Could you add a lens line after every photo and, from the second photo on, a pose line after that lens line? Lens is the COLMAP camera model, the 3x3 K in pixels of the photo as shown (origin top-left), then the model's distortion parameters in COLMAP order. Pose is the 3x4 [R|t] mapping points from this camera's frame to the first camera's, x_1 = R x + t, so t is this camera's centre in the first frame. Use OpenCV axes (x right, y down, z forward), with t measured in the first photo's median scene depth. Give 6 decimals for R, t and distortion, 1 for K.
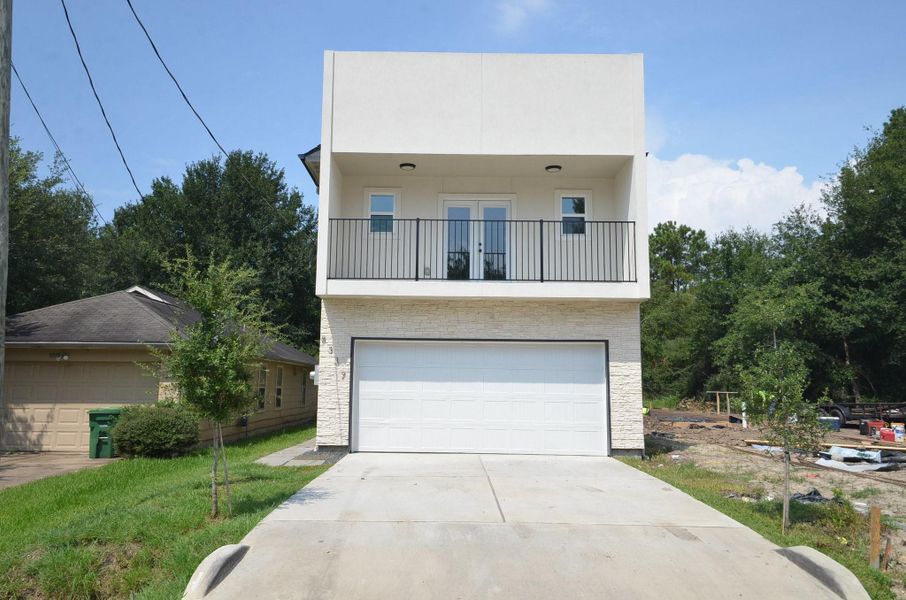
lens RADIAL K [[654.4, 0, 453.0], [0, 654.4, 300.0], [0, 0, 1]] dist [0.020217, -0.001369]
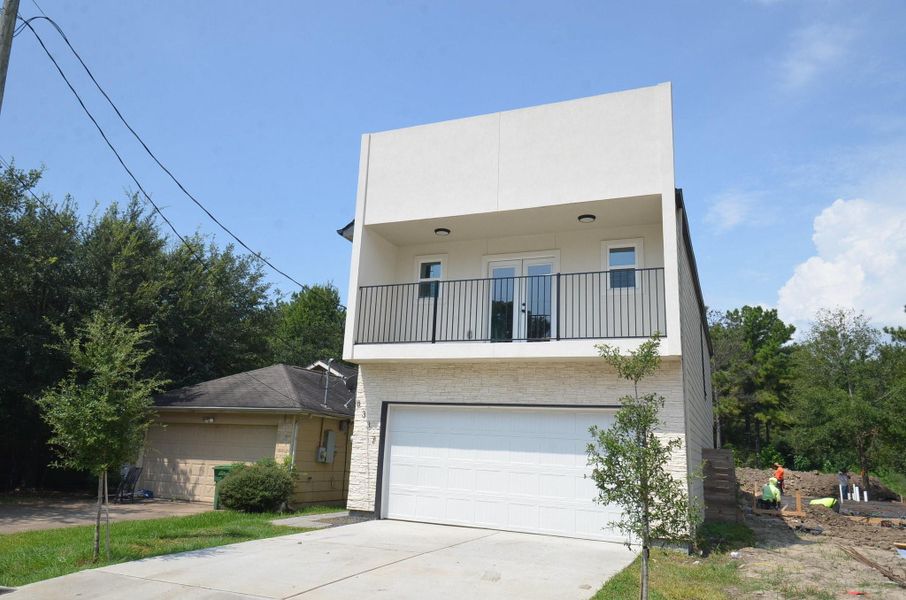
lens RADIAL K [[625.5, 0, 453.0], [0, 625.5, 300.0], [0, 0, 1]] dist [0.006060, 0.000965]
pose [[0.927218, -0.056940, -0.370167, 0.312288], [0.011930, 0.992364, -0.122767, 0.021065], [0.374331, 0.109416, 0.920817, 0.131379]]
